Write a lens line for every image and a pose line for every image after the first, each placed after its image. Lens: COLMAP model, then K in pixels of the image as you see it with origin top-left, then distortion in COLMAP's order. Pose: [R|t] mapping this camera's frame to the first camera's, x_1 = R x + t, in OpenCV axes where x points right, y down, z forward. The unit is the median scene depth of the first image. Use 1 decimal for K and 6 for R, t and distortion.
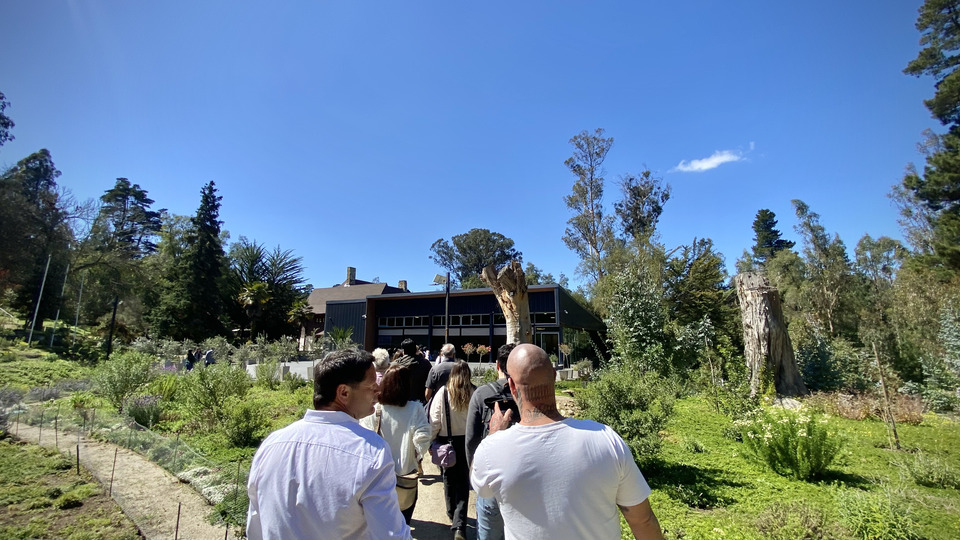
lens RADIAL K [[335.5, 0, 480.0], [0, 335.5, 270.0], [0, 0, 1]] dist [0.017864, -0.011376]
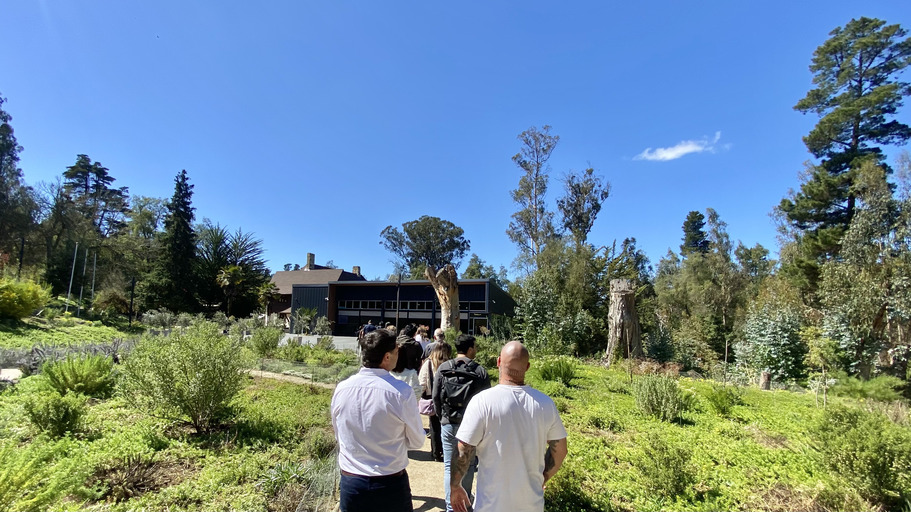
lens RADIAL K [[327.8, 0, 427.8], [0, 327.8, 284.2], [0, 0, 1]] dist [-0.000013, -0.000043]
pose [[0.999438, 0.033494, -0.001615, 0.004307], [-0.033221, 0.995539, 0.088304, -0.011756], [0.004566, -0.088200, 0.996092, -0.060638]]
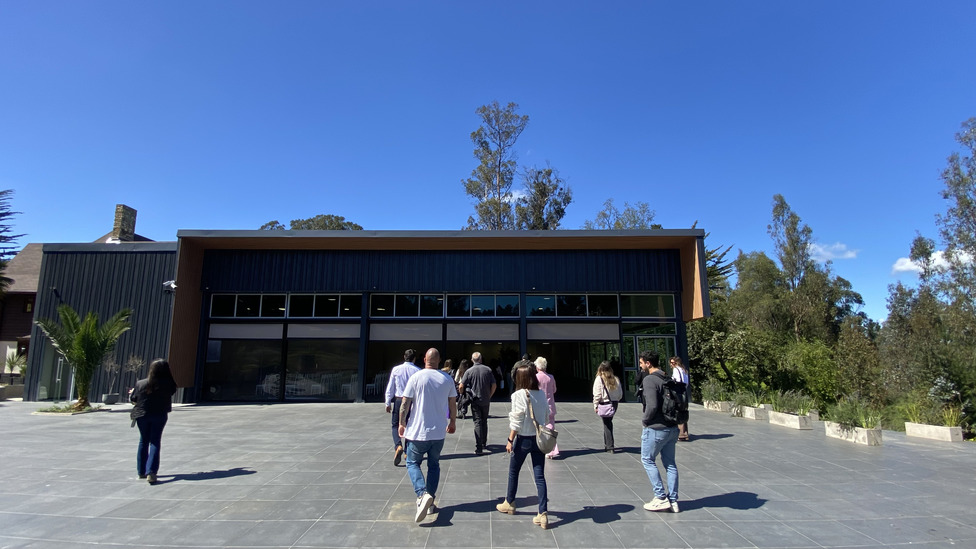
lens RADIAL K [[351.2, 0, 458.4], [0, 351.2, 304.7], [0, 0, 1]] dist [-0.000013, -0.000043]
pose [[0.919044, 0.062582, 0.389155, -0.090697], [-0.090555, 0.994430, 0.053939, 0.049639], [-0.383611, -0.084812, 0.919592, 0.235191]]
